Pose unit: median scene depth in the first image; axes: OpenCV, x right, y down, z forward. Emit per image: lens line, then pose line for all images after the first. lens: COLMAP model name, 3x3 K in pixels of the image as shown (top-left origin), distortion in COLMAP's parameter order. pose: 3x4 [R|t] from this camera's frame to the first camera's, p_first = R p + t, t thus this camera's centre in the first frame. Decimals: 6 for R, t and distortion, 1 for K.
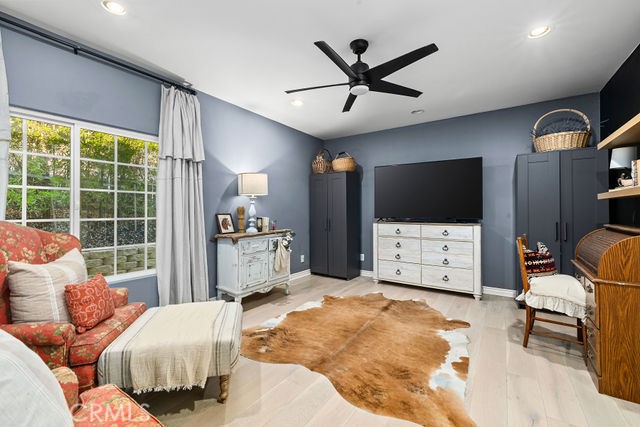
lens RADIAL K [[272.3, 0, 319.8], [0, 272.3, 210.6], [0, 0, 1]] dist [0.001492, 0.000033]
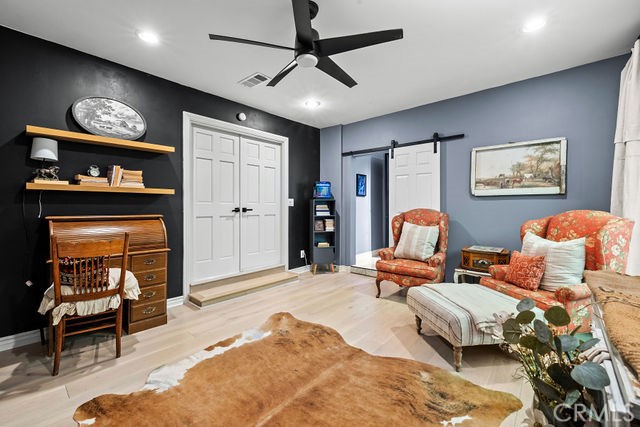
lens RADIAL K [[272.3, 0, 320.2], [0, 272.3, 212.6], [0, 0, 1]] dist [0.001492, 0.000033]
pose [[-0.993098, -0.004972, 0.117182, 0.006540], [-0.001973, 0.999668, 0.025701, 0.011620], [-0.117271, 0.025292, -0.992778, 1.889435]]
